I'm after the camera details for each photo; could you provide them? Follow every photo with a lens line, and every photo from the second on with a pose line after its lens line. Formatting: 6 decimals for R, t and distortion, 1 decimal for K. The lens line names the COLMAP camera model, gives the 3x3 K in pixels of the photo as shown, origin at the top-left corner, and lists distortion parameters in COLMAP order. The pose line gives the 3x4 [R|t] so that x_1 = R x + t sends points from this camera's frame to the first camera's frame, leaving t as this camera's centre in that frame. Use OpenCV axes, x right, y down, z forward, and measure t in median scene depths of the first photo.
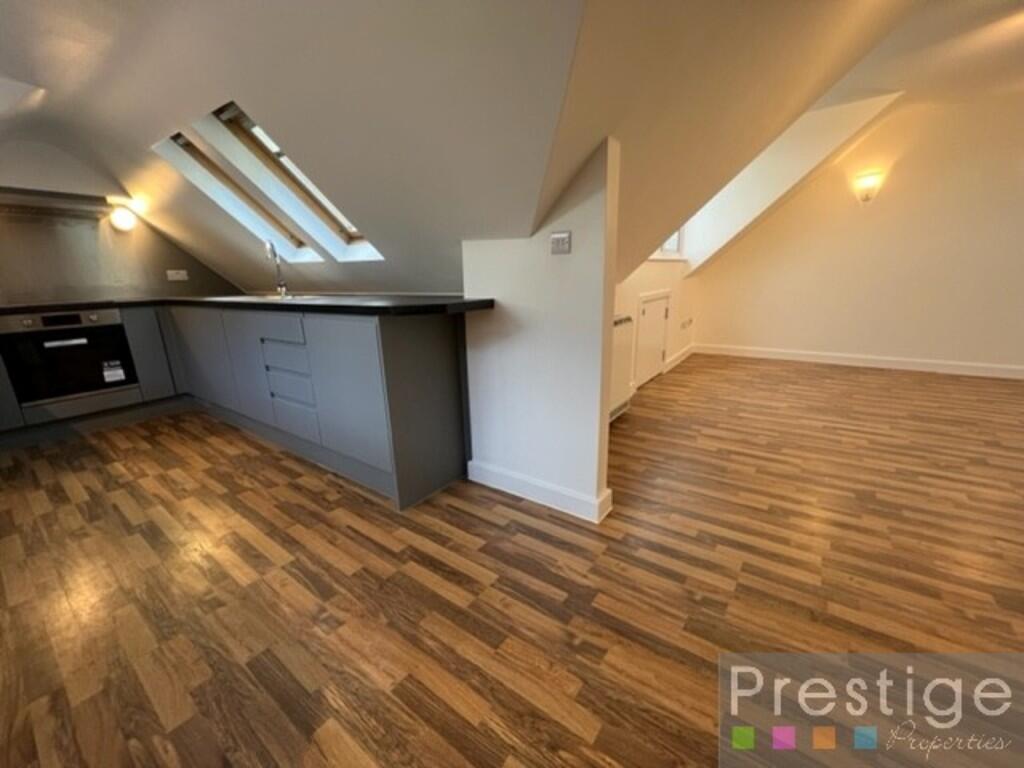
lens RADIAL K [[410.5, 0, 512.8], [0, 410.5, 381.7], [0, 0, 1]] dist [-0.000853, 0.000644]
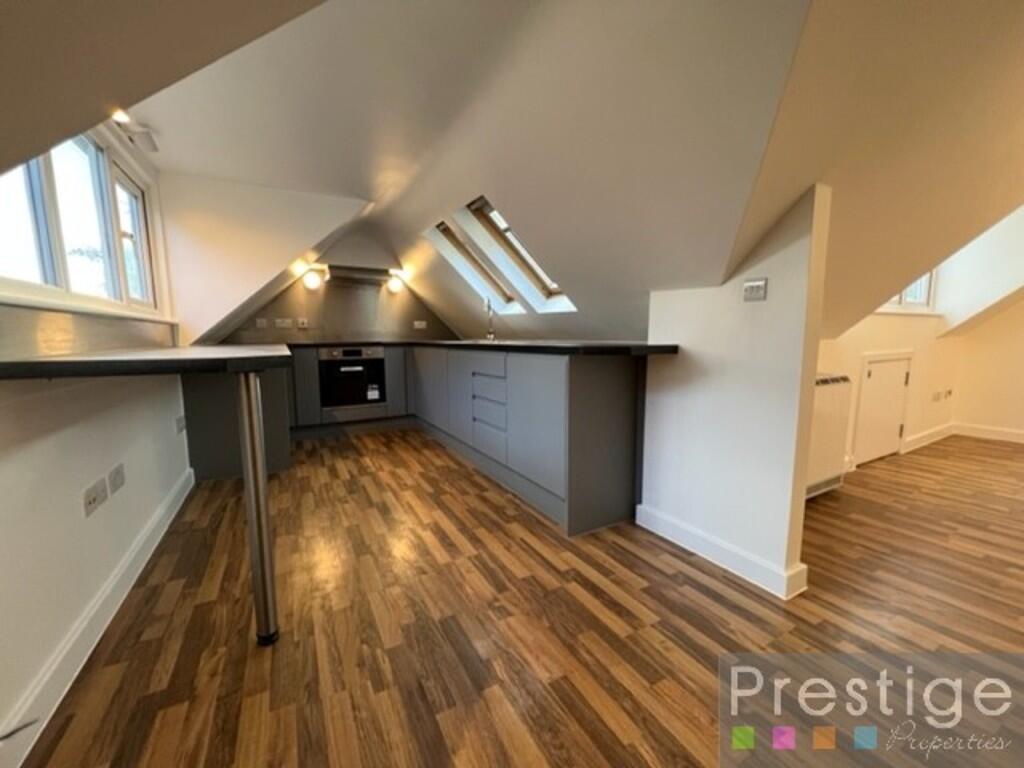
lens RADIAL K [[410.5, 0, 512.0], [0, 410.5, 381.1], [0, 0, 1]] dist [-0.000853, 0.000644]
pose [[0.908259, 0.068515, -0.412762, 0.006278], [-0.124673, 0.986007, -0.110666, 0.047043], [0.399404, 0.151974, 0.904091, -0.074160]]
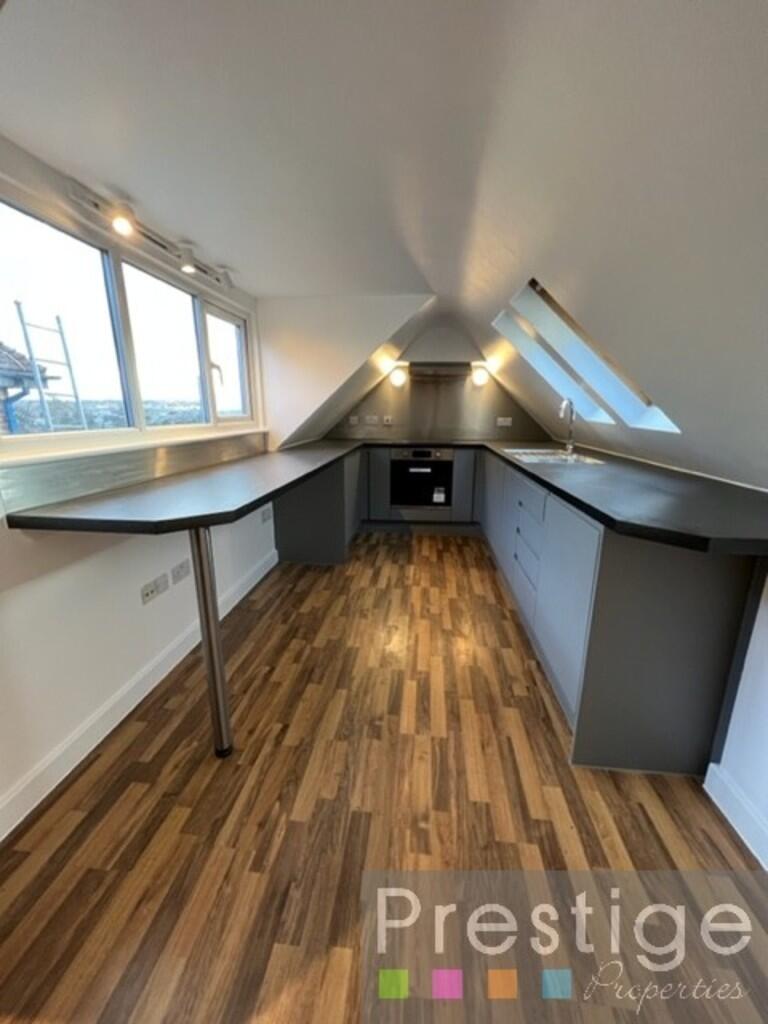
lens RADIAL K [[410.5, 0, 382.6], [0, 410.5, 512.7], [0, 0, 1]] dist [-0.000853, 0.000644]
pose [[0.507312, 0.237726, -0.828324, 0.069611], [-0.235899, 0.962793, 0.131840, -0.146133], [0.828846, 0.128517, 0.544515, 0.191369]]
